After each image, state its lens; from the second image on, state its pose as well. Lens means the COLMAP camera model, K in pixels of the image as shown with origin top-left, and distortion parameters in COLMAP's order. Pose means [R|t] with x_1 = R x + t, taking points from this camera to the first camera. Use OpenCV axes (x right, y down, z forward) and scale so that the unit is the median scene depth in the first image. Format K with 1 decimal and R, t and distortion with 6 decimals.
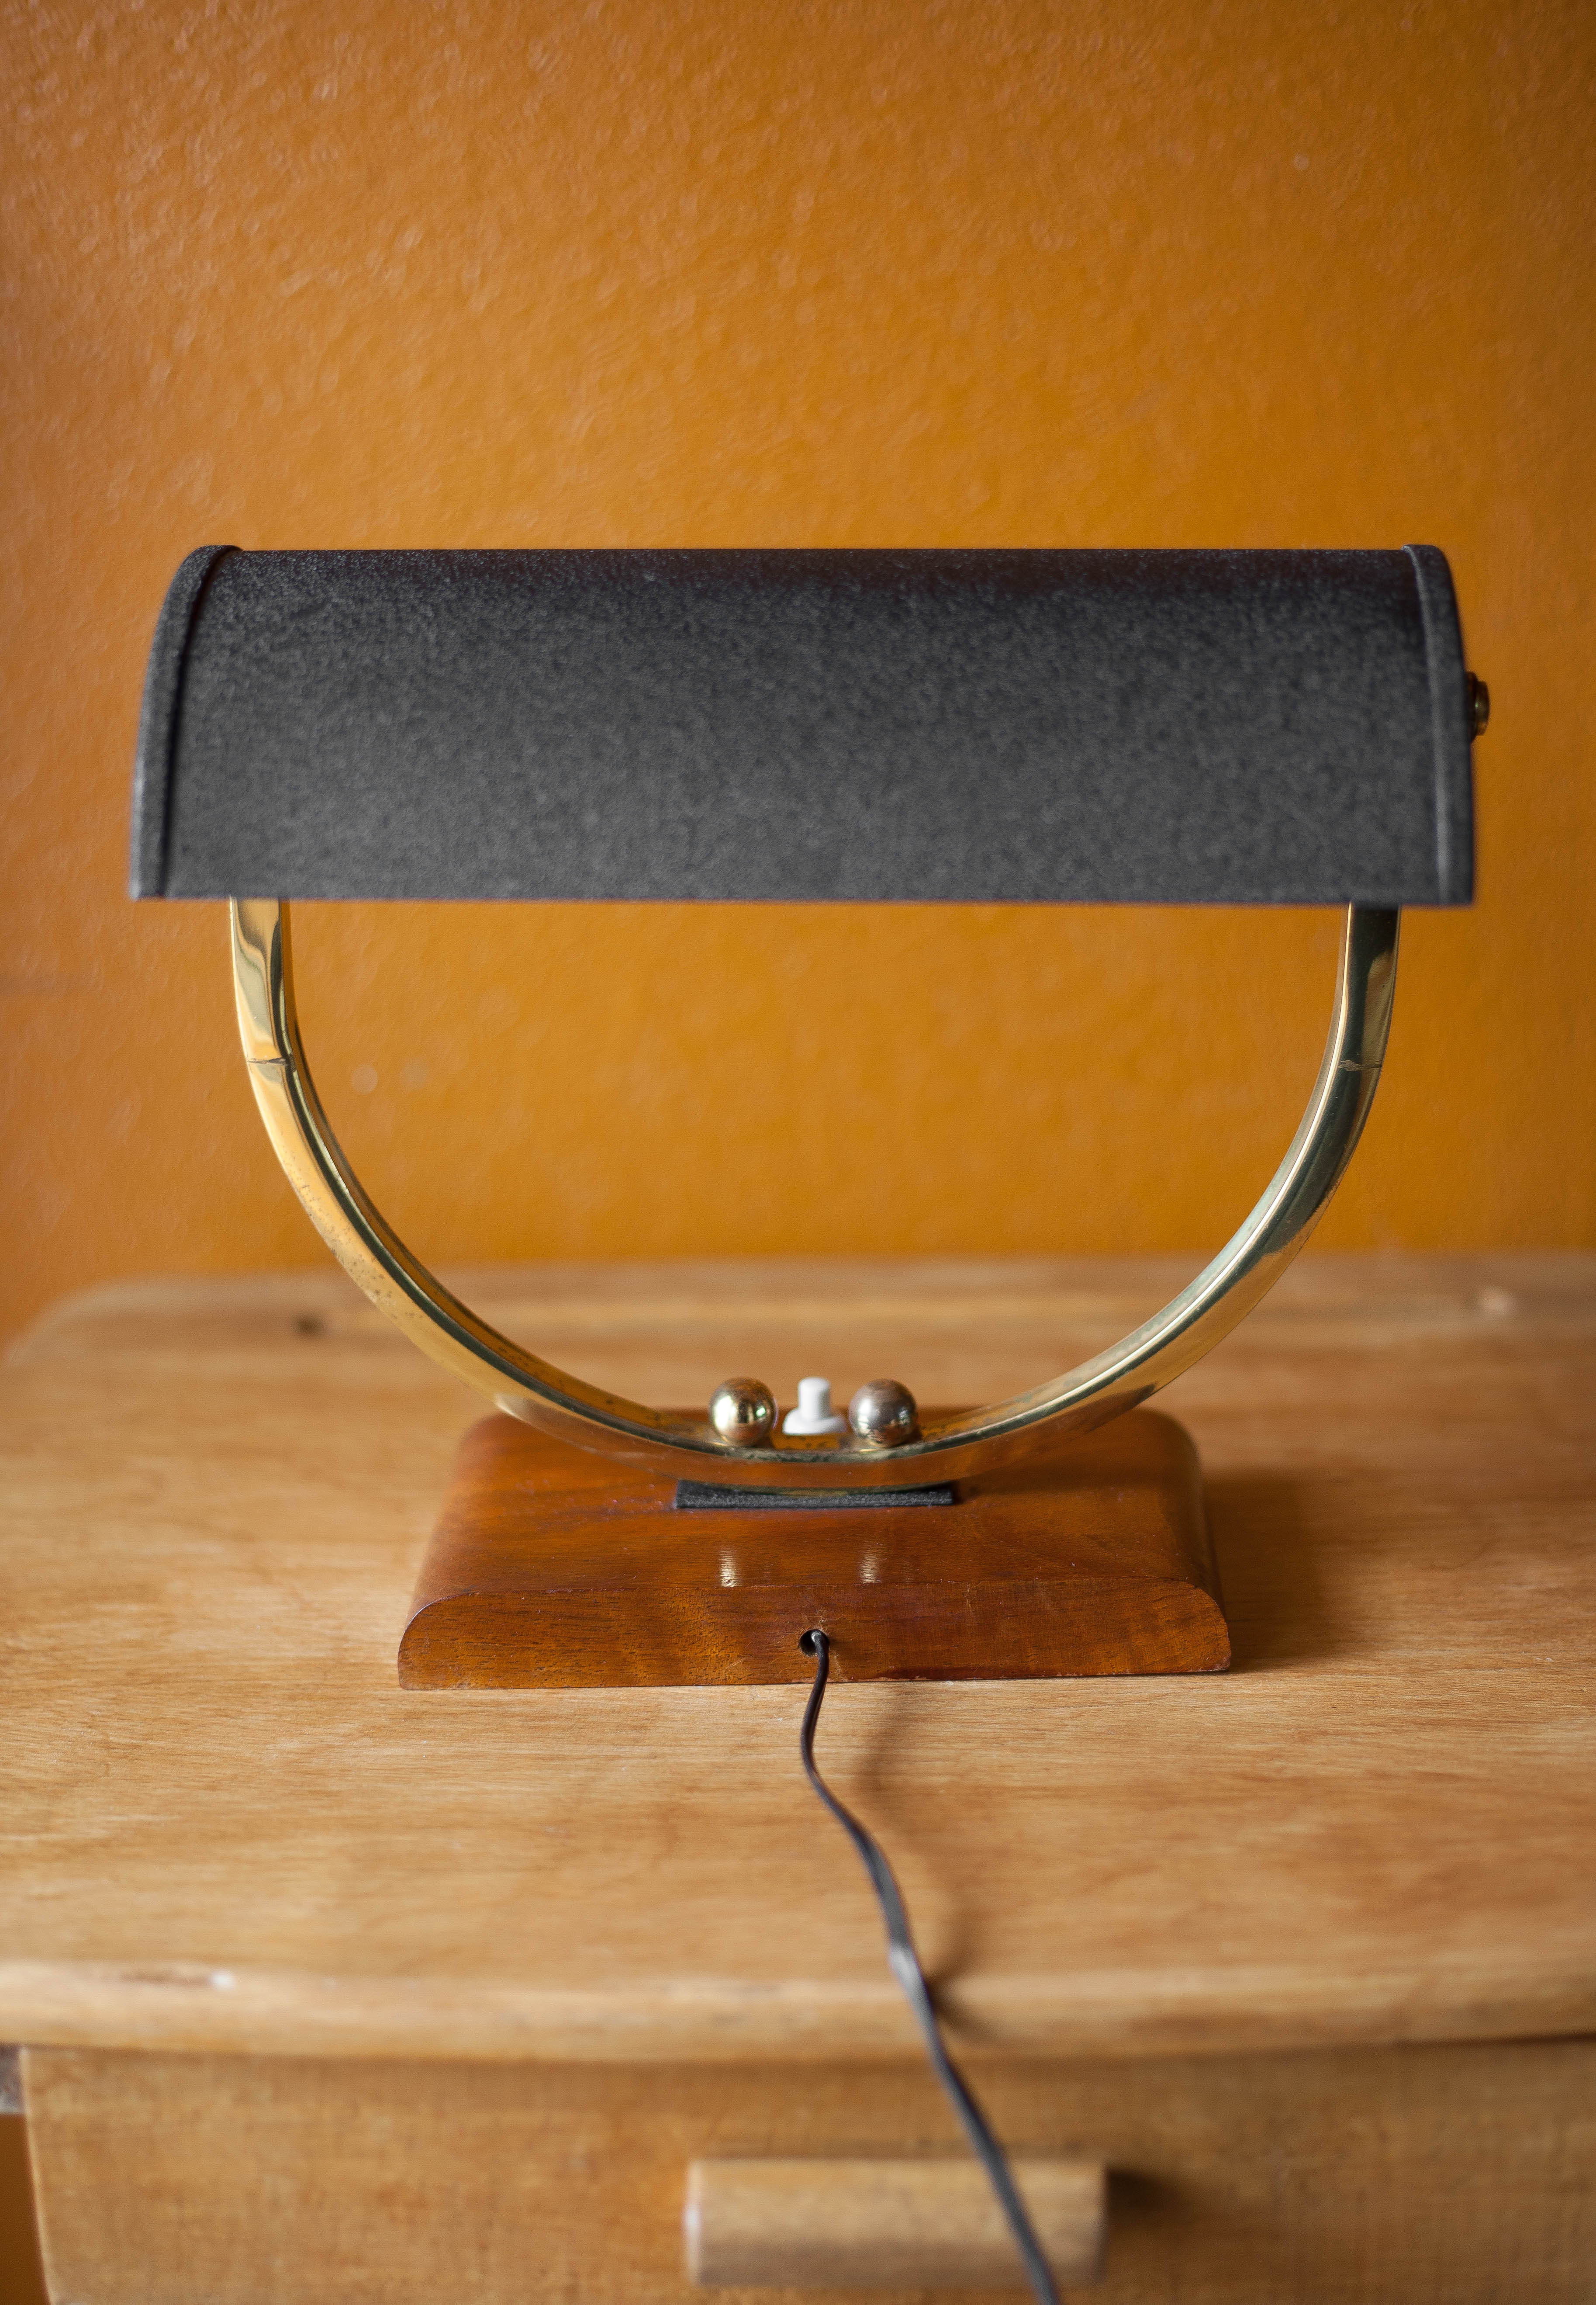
lens RADIAL K [[3908.4, 0, 798.0], [0, 3908.4, 1152.5], [0, 0, 1]] dist [-0.089732, -0.064311]
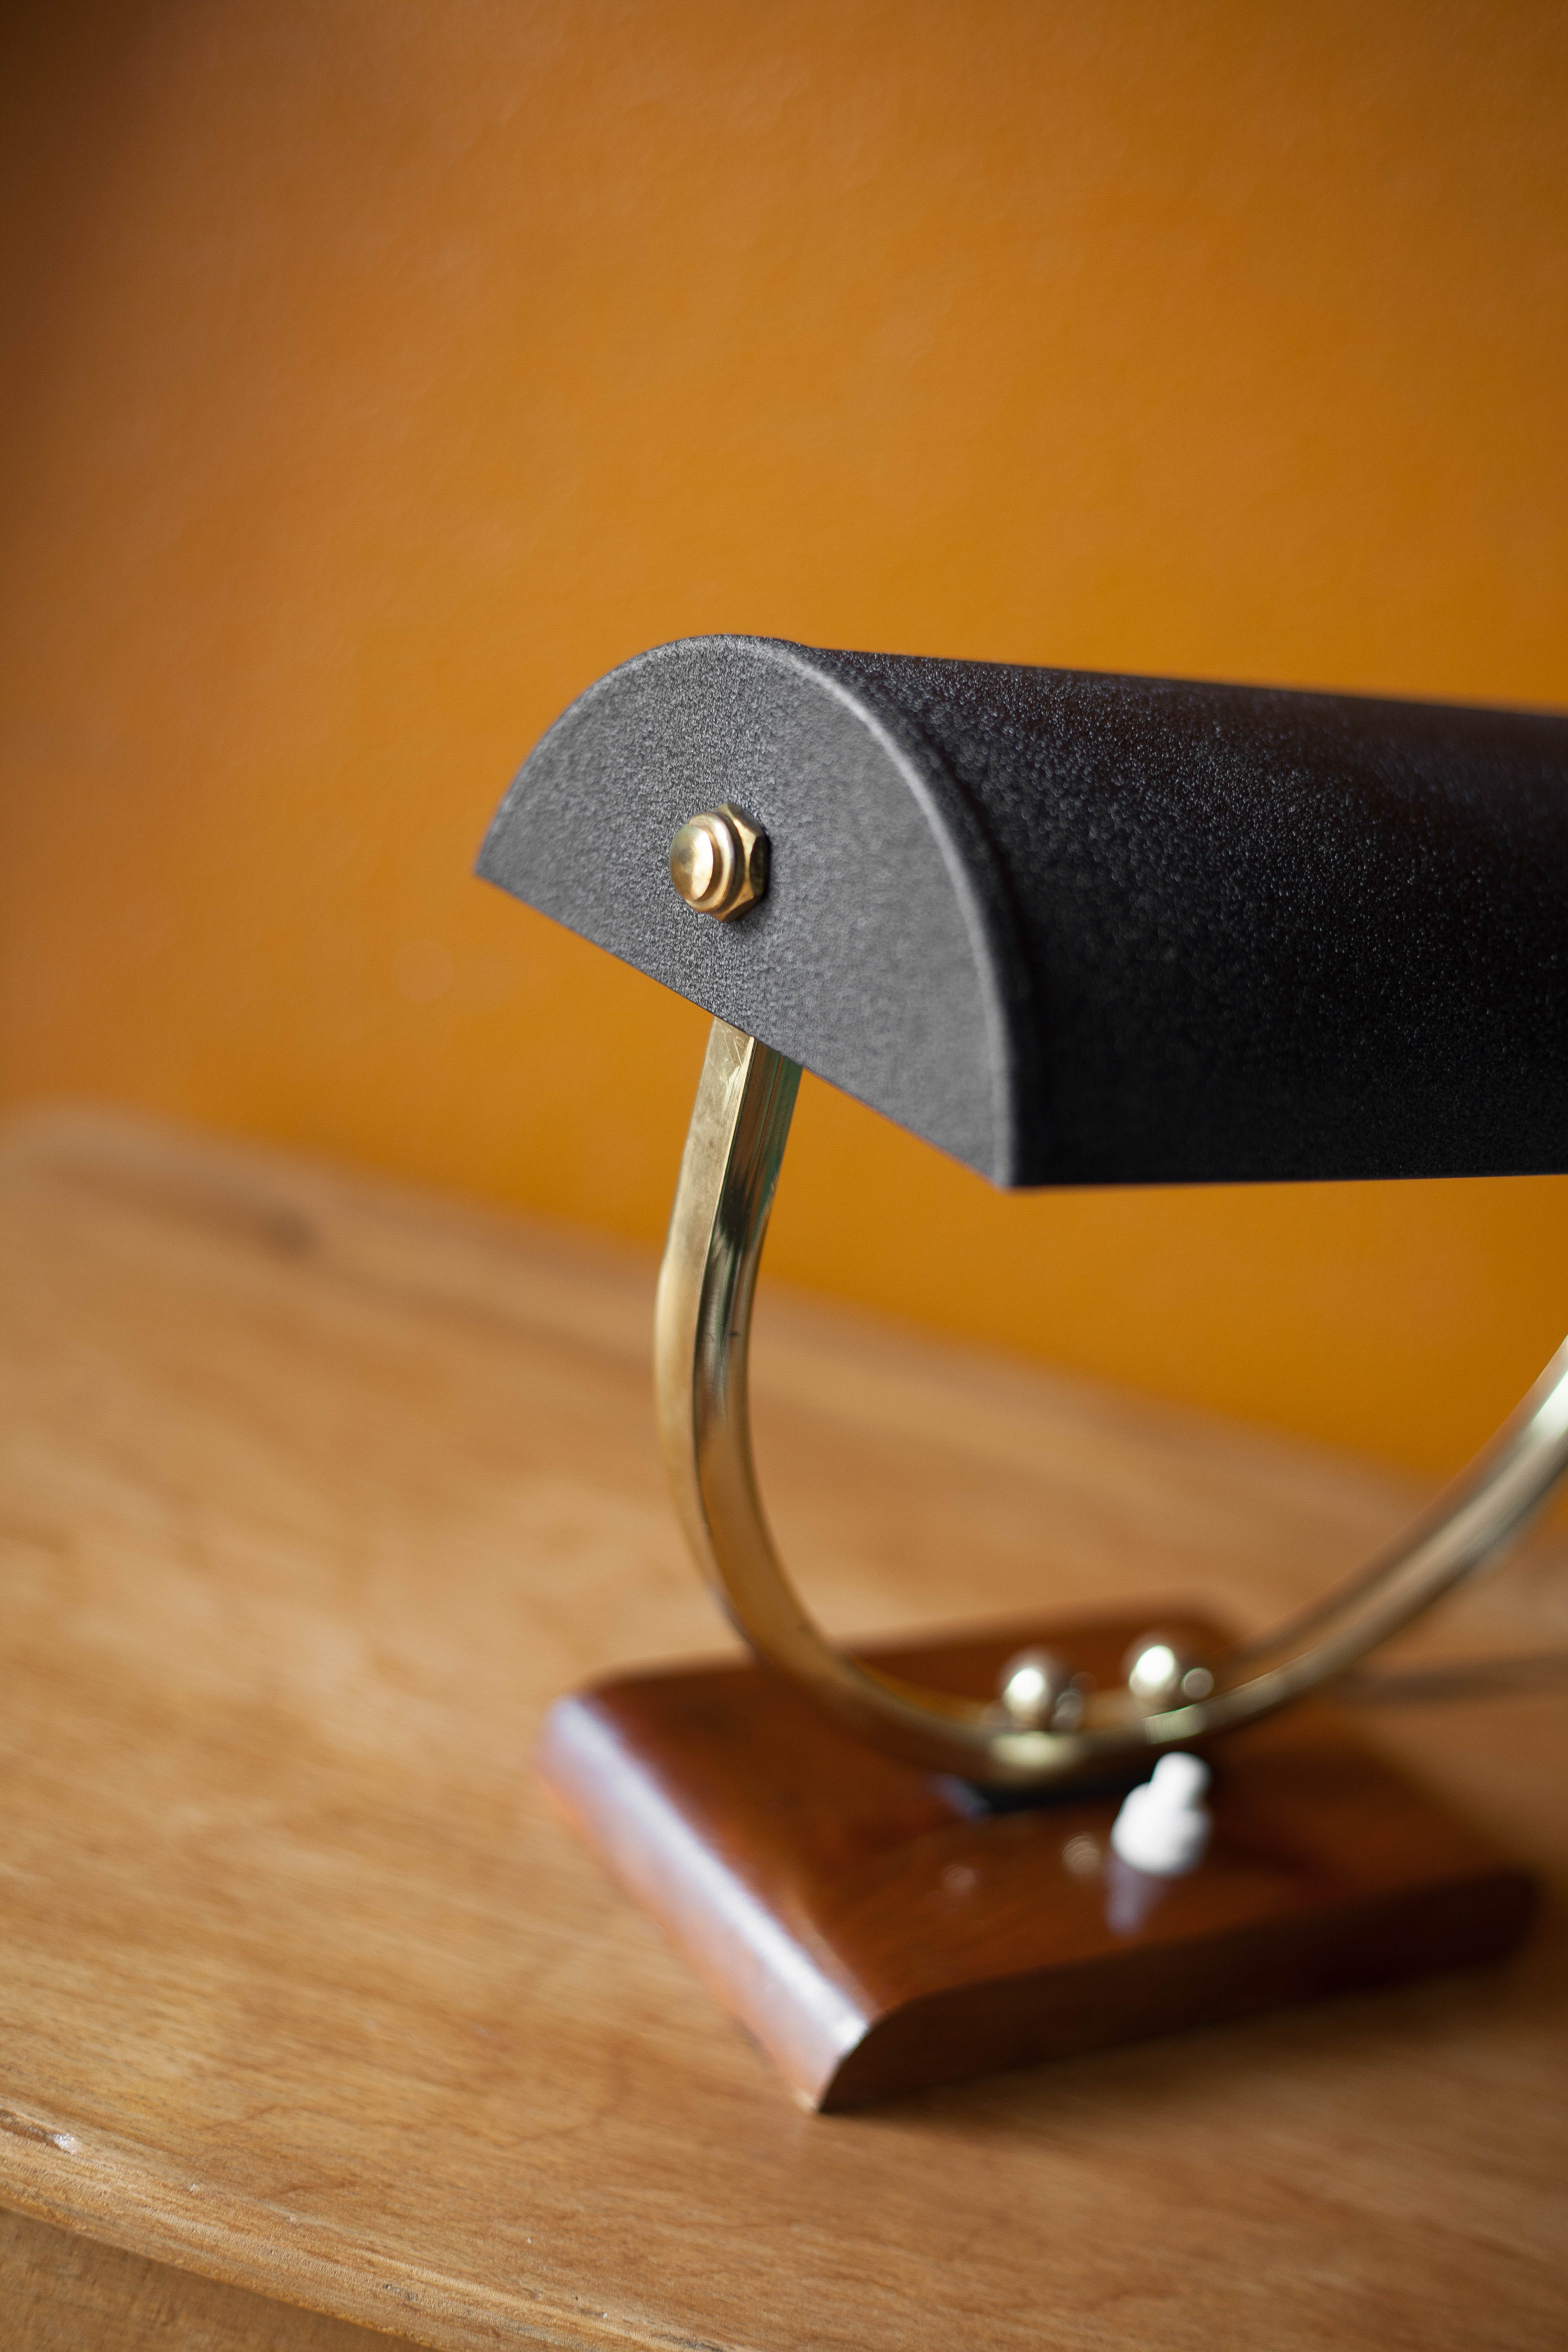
lens RADIAL K [[3571.7, 0, 784.0], [0, 3571.7, 1176.0], [0, 0, 1]] dist [-0.109429, -0.078553]
pose [[0.952650, 0.294730, 0.074783, -0.112072], [-0.298649, 0.953159, 0.047918, -0.054973], [-0.057157, -0.067983, 0.996048, 0.256580]]
